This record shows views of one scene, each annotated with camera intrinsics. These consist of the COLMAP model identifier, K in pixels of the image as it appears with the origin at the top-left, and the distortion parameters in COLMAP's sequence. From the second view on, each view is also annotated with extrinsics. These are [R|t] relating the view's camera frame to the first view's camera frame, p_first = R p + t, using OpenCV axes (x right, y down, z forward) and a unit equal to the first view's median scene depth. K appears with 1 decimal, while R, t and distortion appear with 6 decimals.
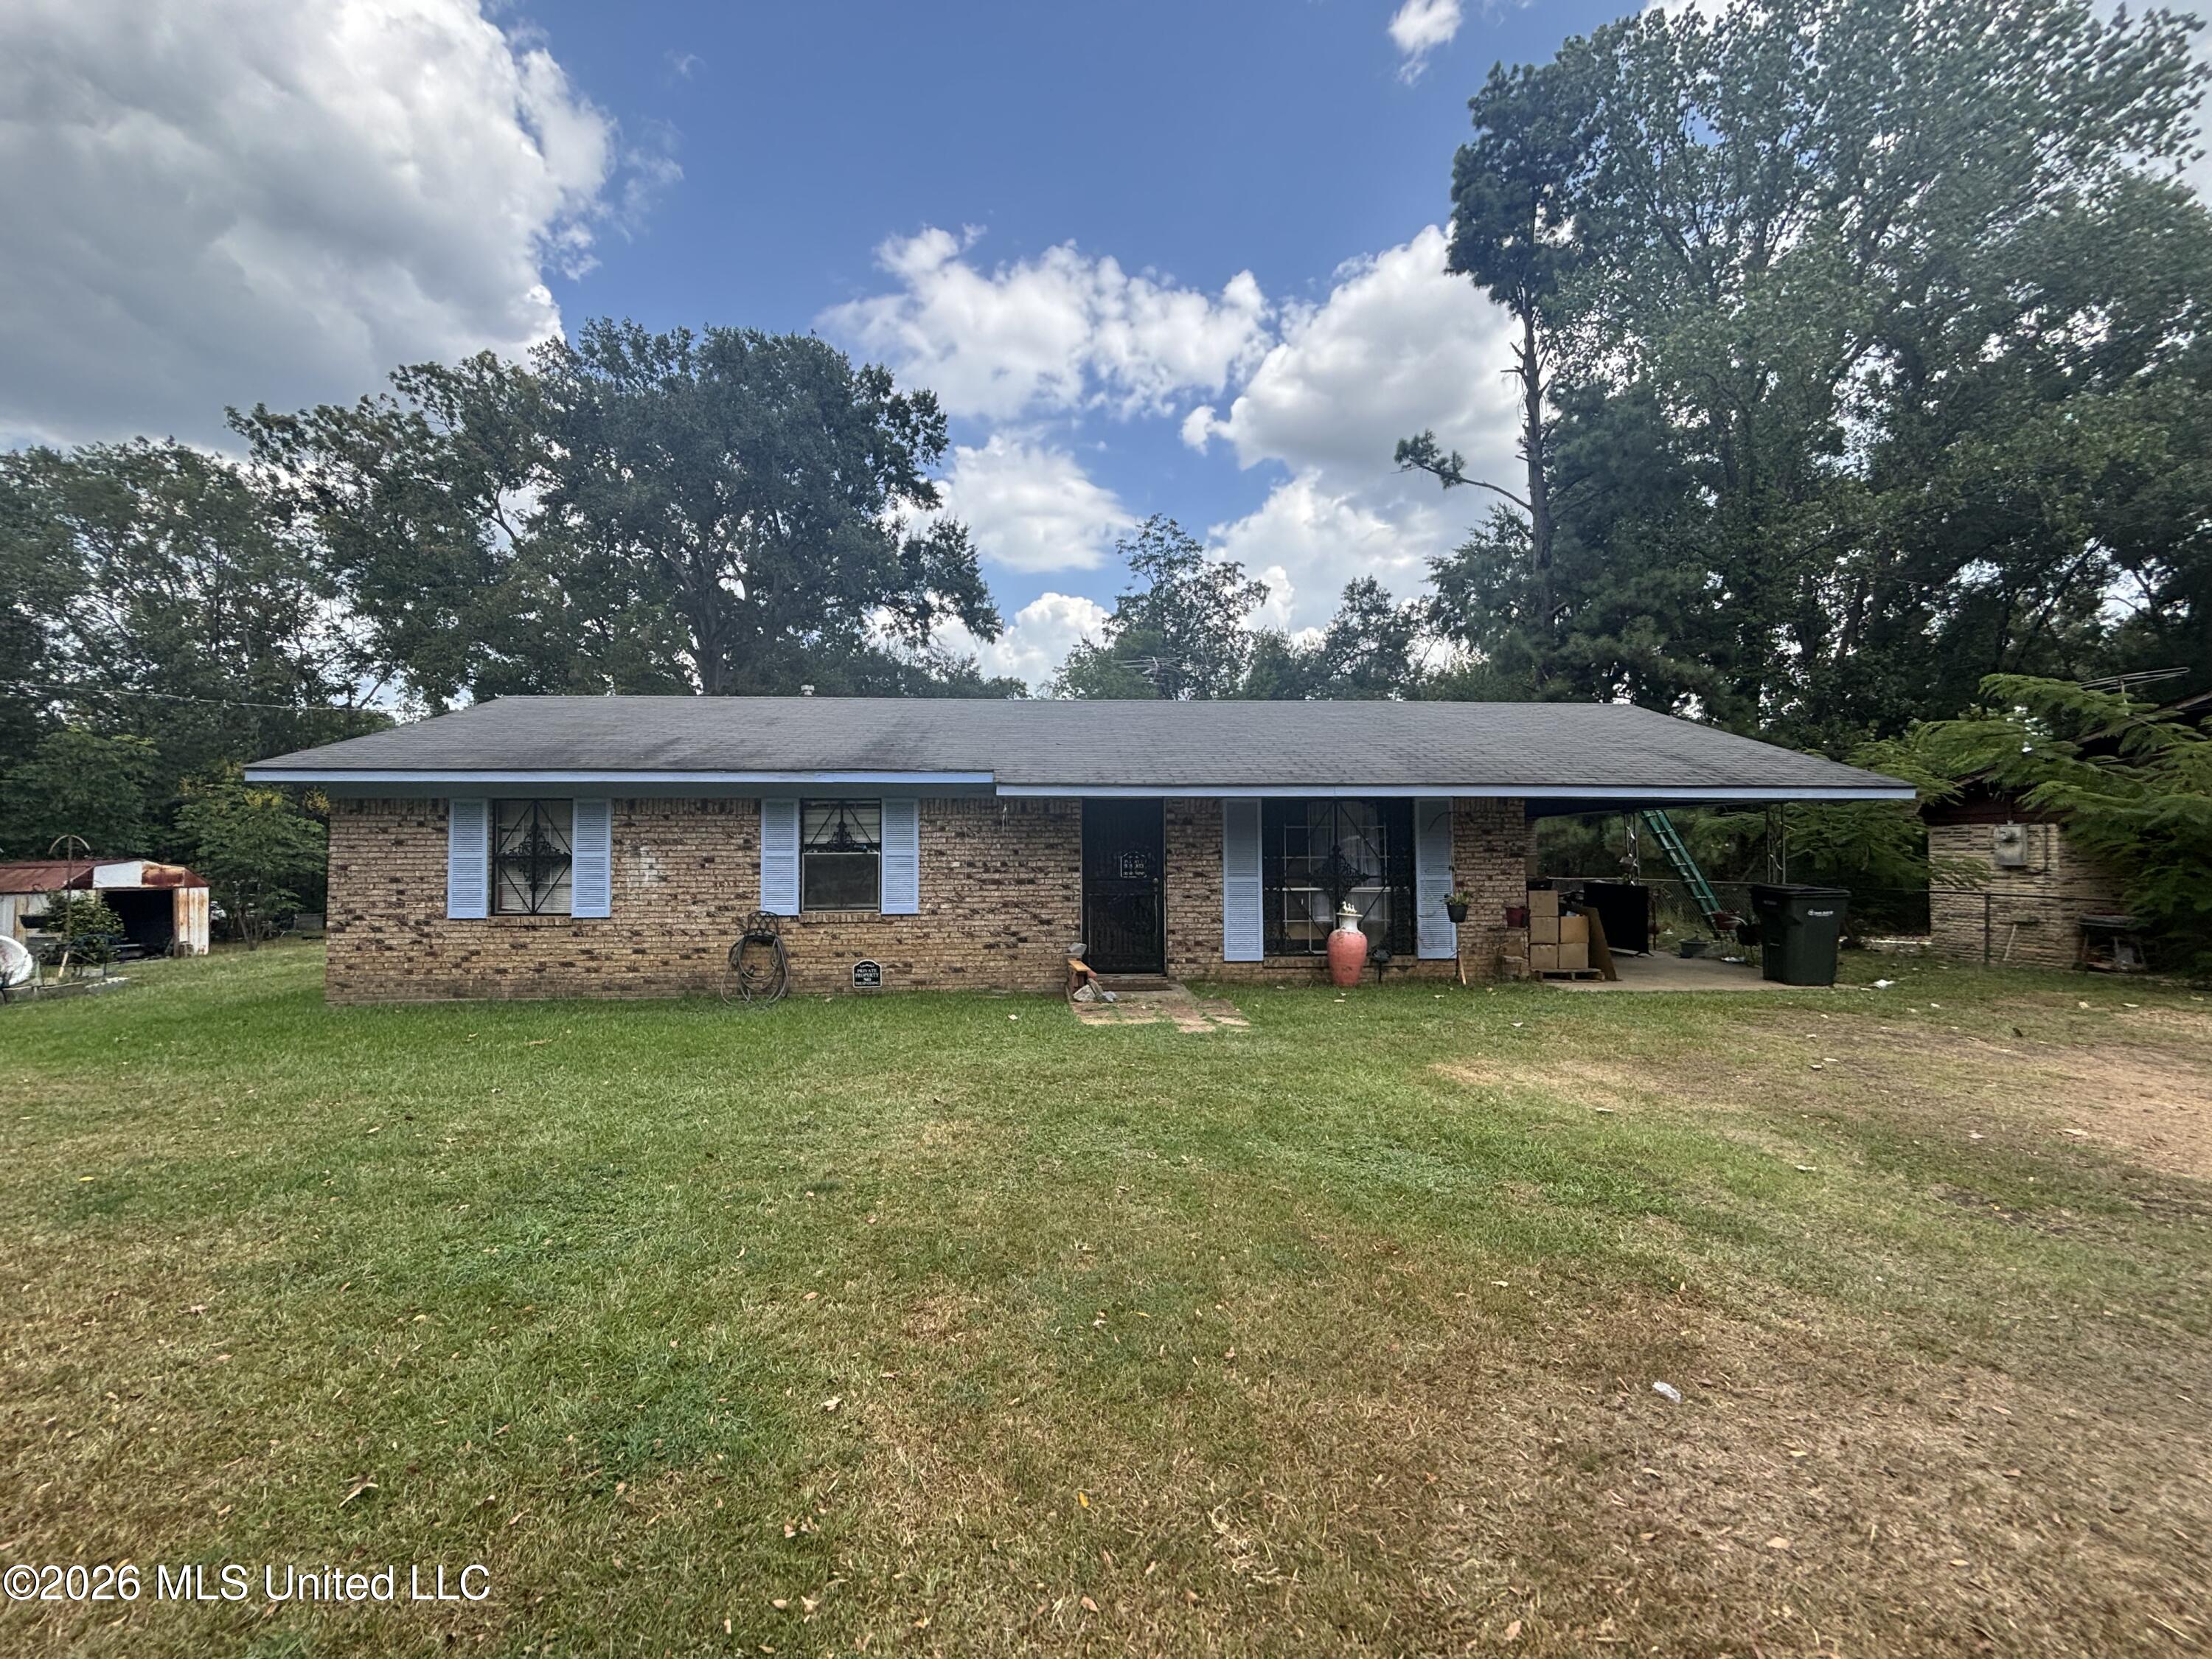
lens RADIAL K [[894.2, 0, 1103.1], [0, 894.2, 830.8], [0, 0, 1]] dist [0.001383, -0.000233]
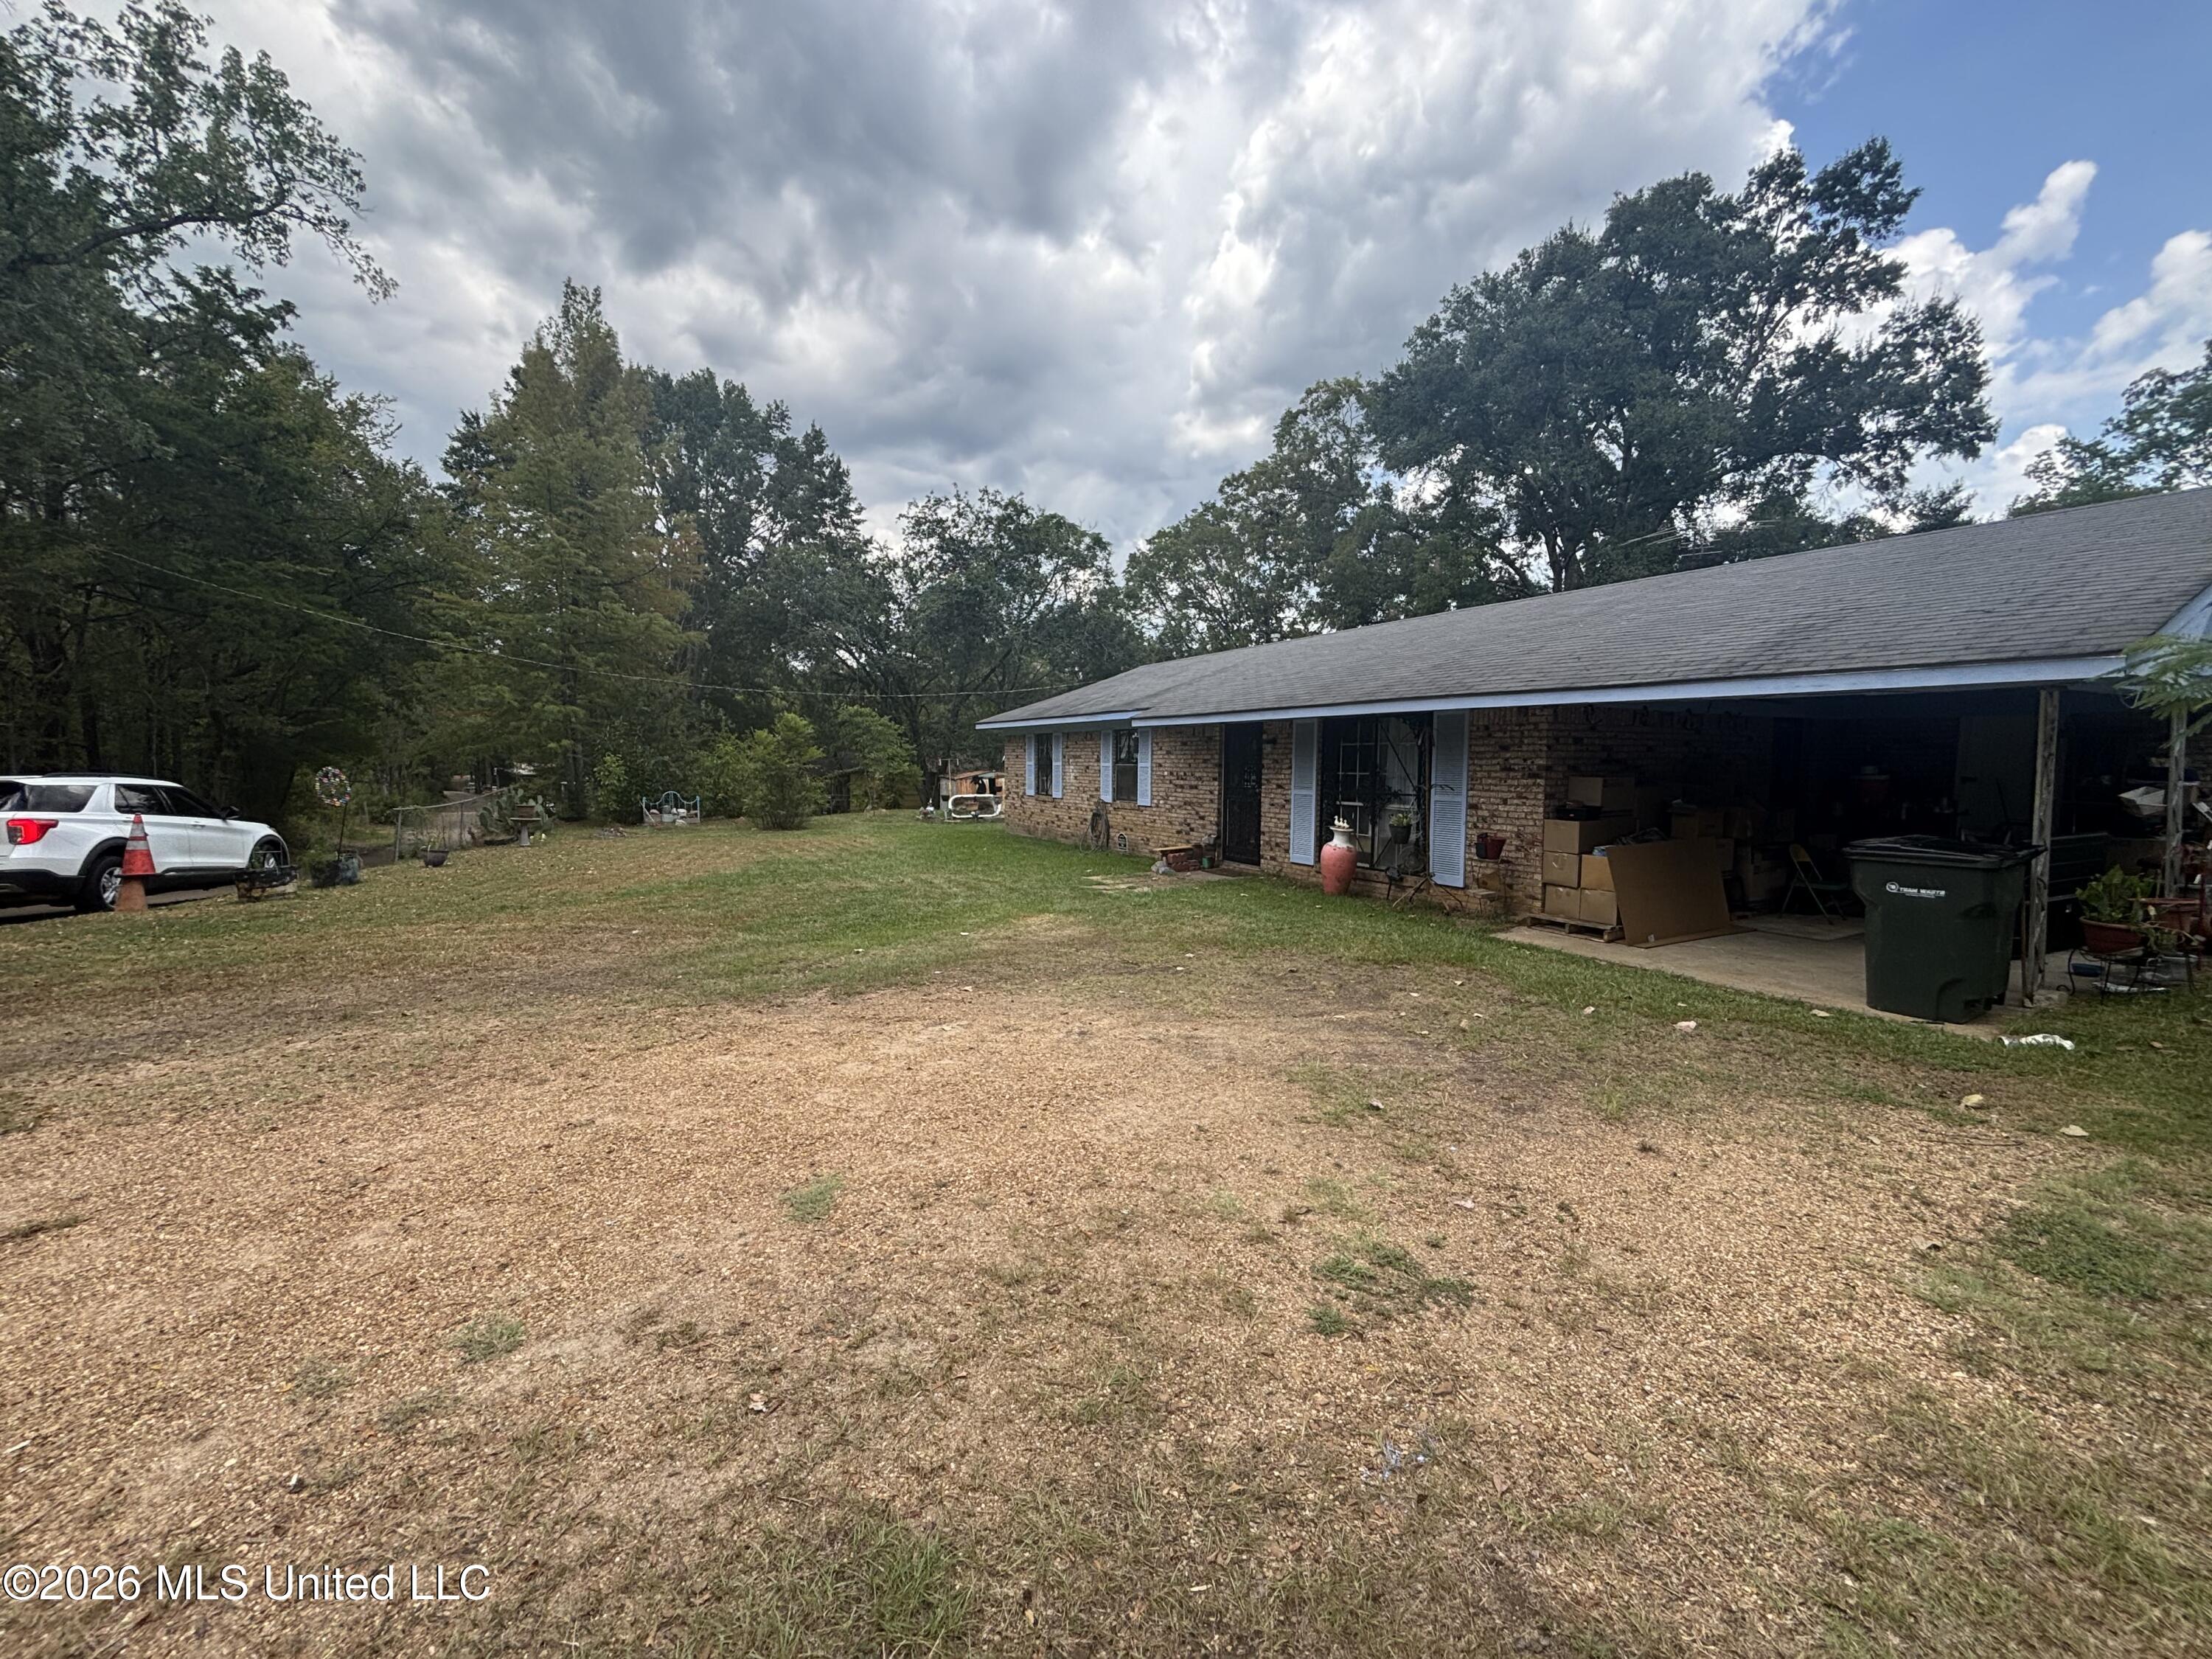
lens RADIAL K [[894.2, 0, 1103.1], [0, 894.2, 830.8], [0, 0, 1]] dist [0.001383, -0.000233]
pose [[0.407270, 0.079319, -0.909857, 1.095342], [0.020273, 0.995191, 0.095833, -0.009910], [0.913083, -0.057476, 0.403704, 0.318690]]
